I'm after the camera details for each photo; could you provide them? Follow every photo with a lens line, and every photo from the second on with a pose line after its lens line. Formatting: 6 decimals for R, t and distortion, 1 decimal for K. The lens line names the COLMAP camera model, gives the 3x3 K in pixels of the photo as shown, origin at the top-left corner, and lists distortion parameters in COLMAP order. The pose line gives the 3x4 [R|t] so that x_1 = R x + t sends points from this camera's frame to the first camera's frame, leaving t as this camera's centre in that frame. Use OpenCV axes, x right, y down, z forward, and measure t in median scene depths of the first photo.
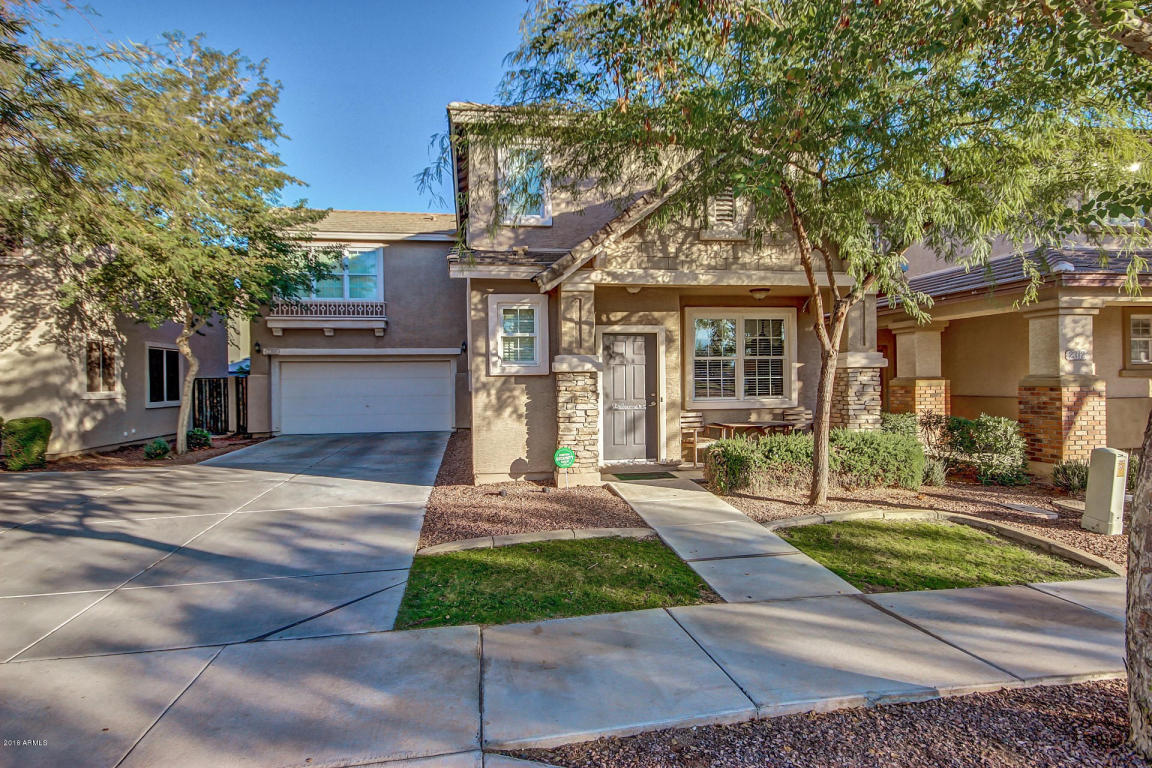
lens RADIAL K [[617.0, 0, 576.0], [0, 617.0, 384.0], [0, 0, 1]] dist [0.009577, 0.001199]
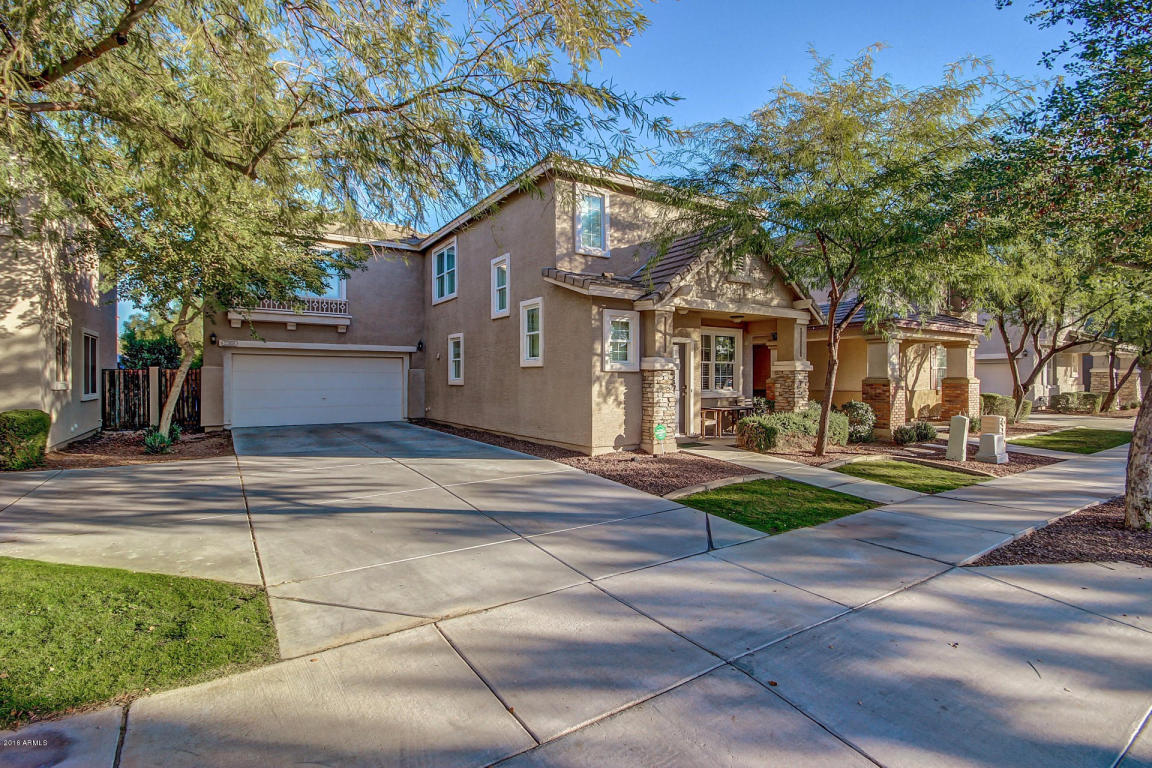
lens RADIAL K [[536.9, 0, 576.0], [0, 536.9, 384.0], [0, 0, 1]] dist [-0.001026, -0.000747]
pose [[0.913249, 0.009210, 0.407298, -0.630301], [-0.009859, 0.999951, -0.000506, 0.014241], [-0.407283, -0.003554, 0.913295, -0.009197]]
